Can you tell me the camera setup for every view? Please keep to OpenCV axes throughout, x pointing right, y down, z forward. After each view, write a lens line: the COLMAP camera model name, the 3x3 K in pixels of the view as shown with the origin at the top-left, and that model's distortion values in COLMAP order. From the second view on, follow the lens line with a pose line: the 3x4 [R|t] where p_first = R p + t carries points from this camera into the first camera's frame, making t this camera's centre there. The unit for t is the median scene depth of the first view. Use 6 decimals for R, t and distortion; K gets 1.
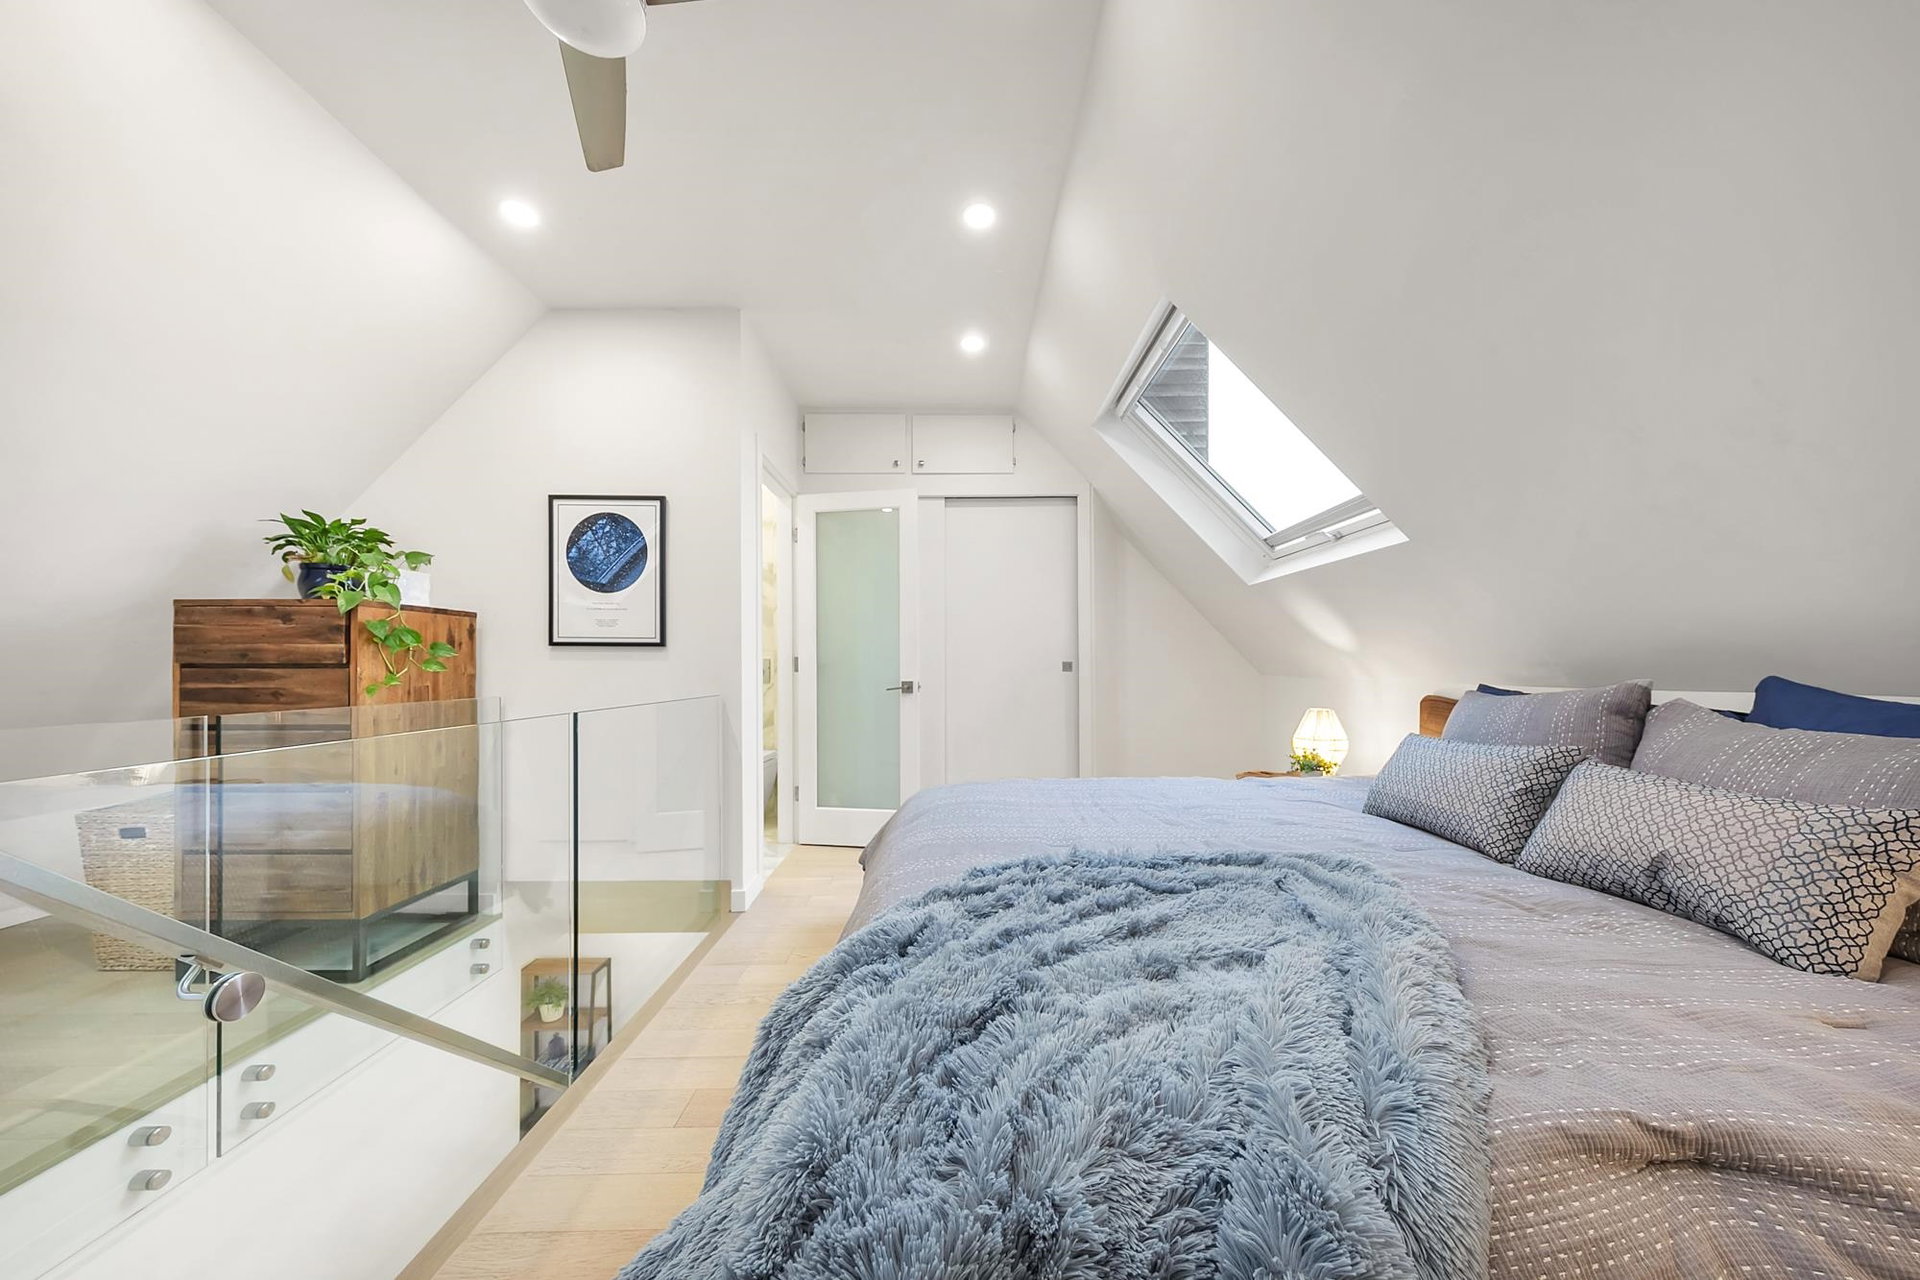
lens RADIAL K [[617.2, 0, 955.3], [0, 617.2, 665.2], [0, 0, 1]] dist [0.002482, 0.000017]
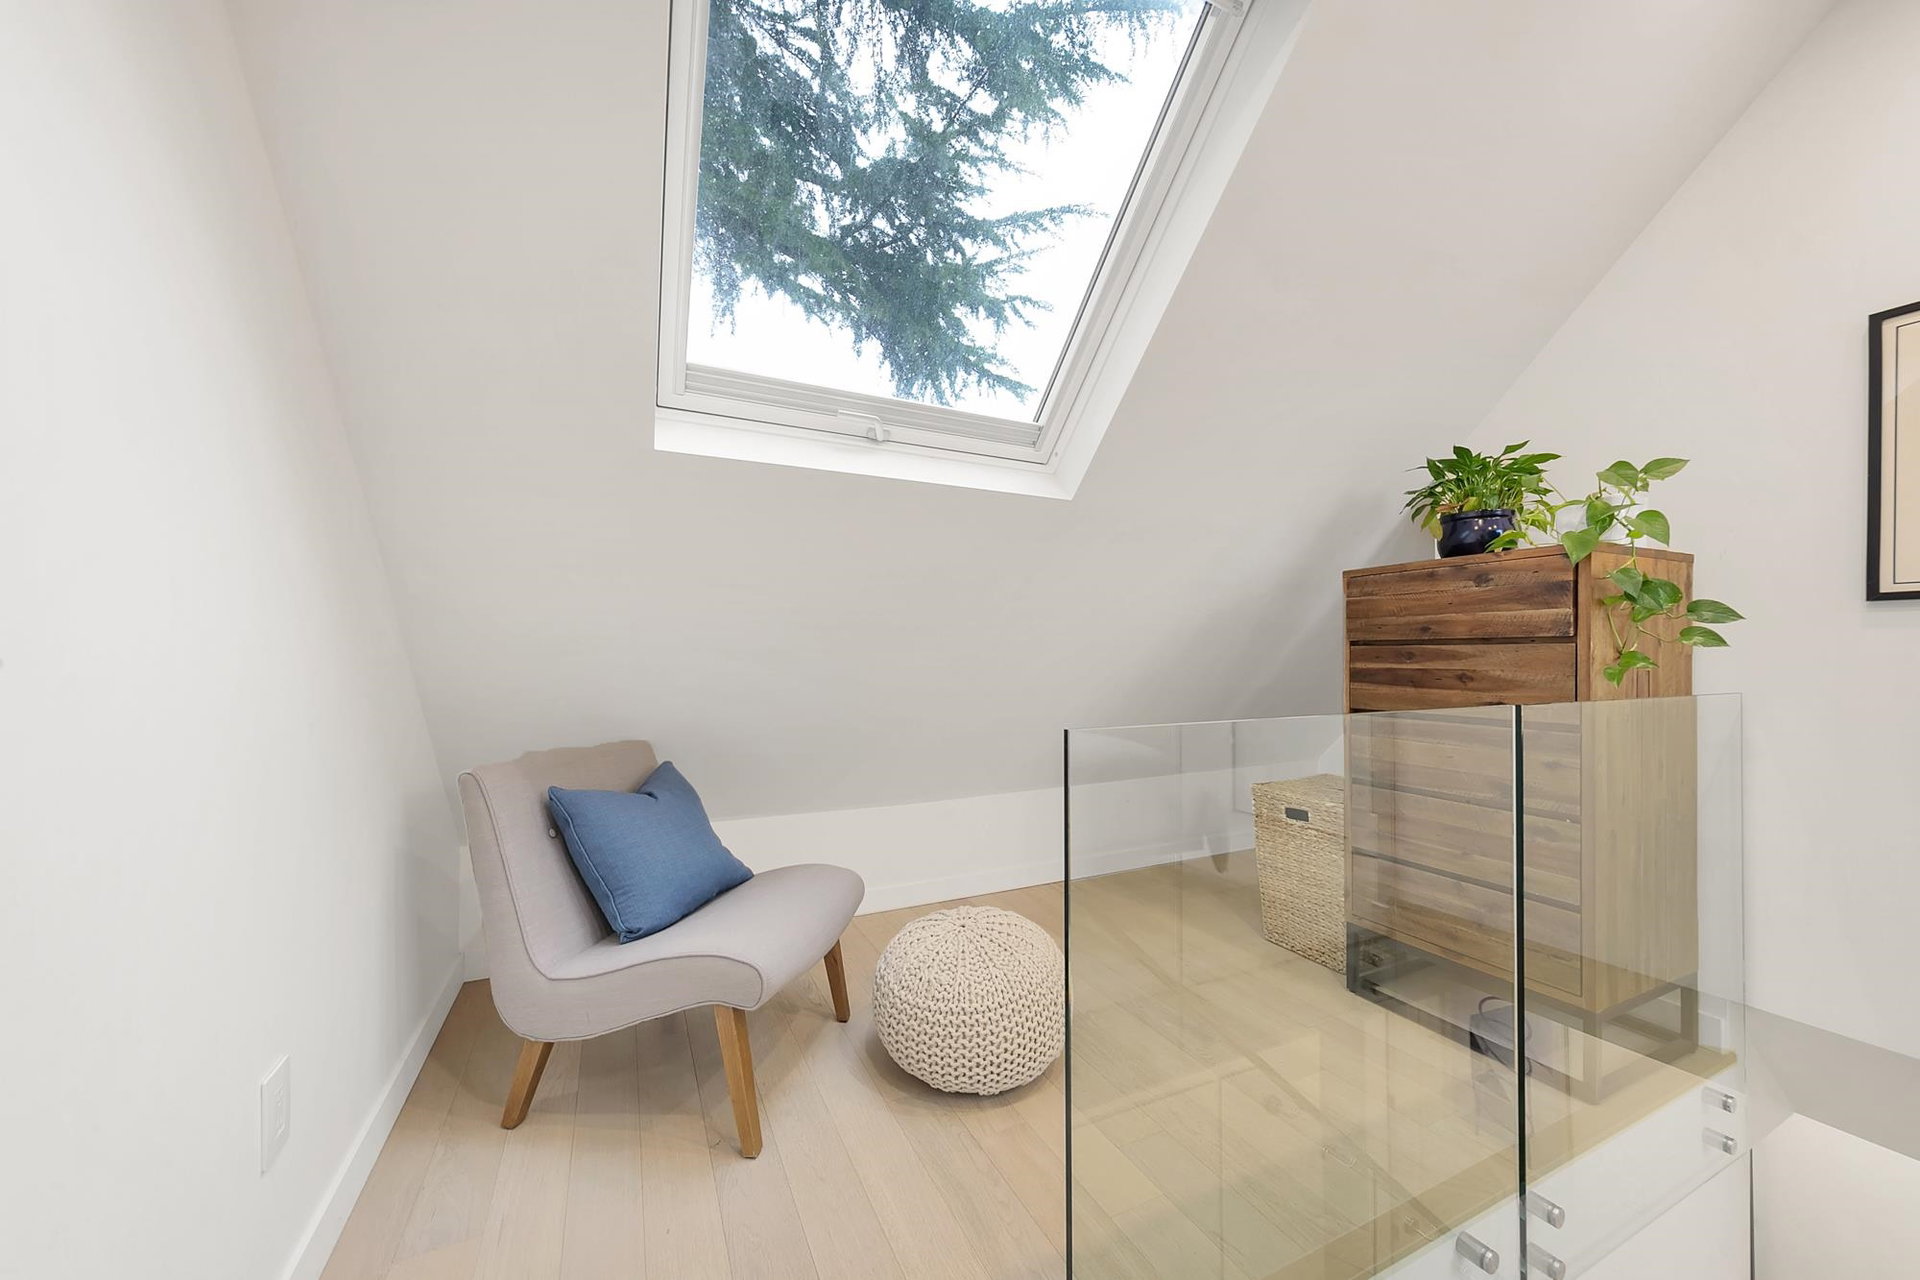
lens RADIAL K [[683.0, 0, 957.1], [0, 683.0, 652.5], [0, 0, 1]] dist [0.000247, -0.000414]
pose [[0.424235, -0.004419, -0.905541, -0.584874], [0.004789, 0.999985, -0.002636, 0.014247], [0.905539, -0.003219, 0.424250, 0.052021]]
